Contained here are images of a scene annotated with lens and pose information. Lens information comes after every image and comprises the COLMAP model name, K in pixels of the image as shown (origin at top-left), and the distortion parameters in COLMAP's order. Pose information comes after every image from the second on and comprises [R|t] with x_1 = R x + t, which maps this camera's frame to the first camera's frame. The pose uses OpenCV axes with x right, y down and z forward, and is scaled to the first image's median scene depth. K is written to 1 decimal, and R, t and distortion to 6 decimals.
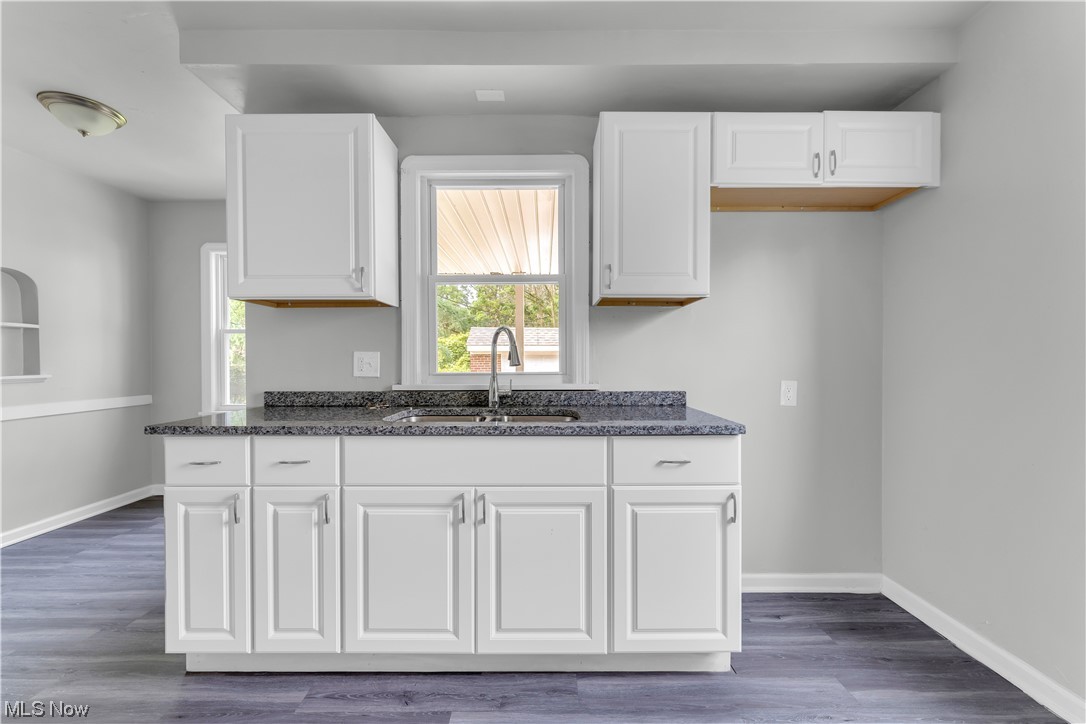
lens RADIAL K [[437.7, 0, 544.2], [0, 437.7, 361.5], [0, 0, 1]] dist [0.000758, -0.000448]
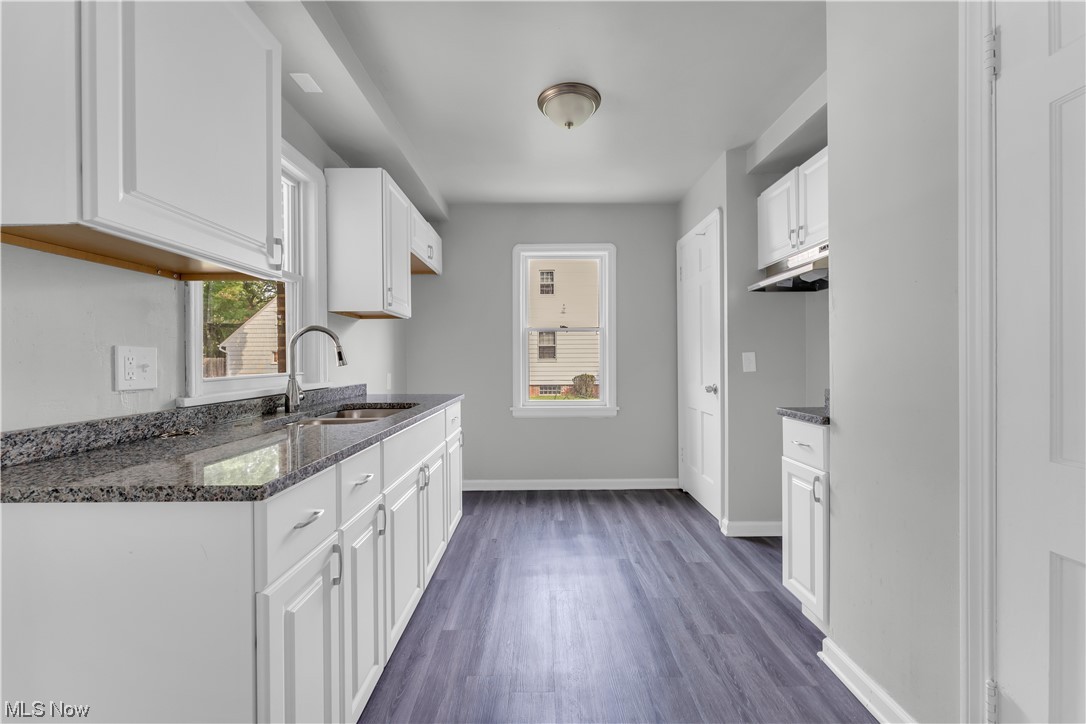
lens RADIAL K [[437.7, 0, 544.2], [0, 437.7, 361.5], [0, 0, 1]] dist [0.000758, -0.000448]
pose [[-0.003605, -0.006170, 0.999974, -1.008524], [0.009484, 0.999936, 0.006204, -0.001010], [-0.999949, 0.009506, -0.003546, 0.465074]]
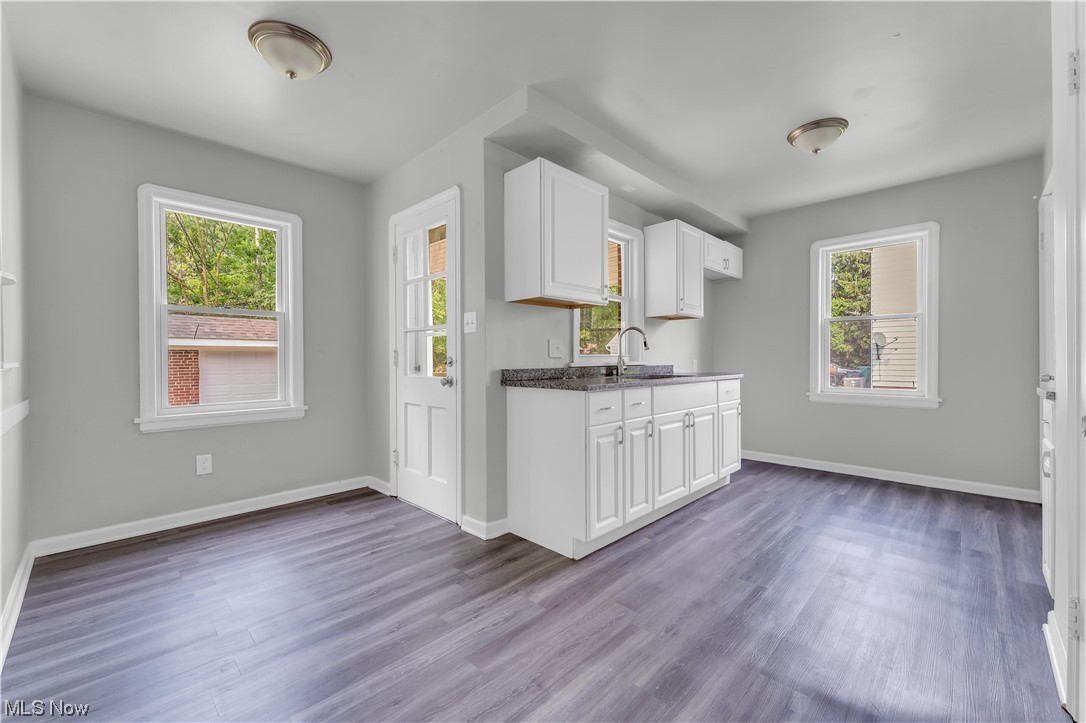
lens RADIAL K [[437.7, 0, 544.2], [0, 437.7, 361.0], [0, 0, 1]] dist [0.000758, -0.000448]
pose [[0.703349, -0.007152, 0.710809, -1.435719], [0.007662, 0.999968, 0.002479, 0.042962], [-0.710804, 0.003702, 0.703381, 0.055090]]
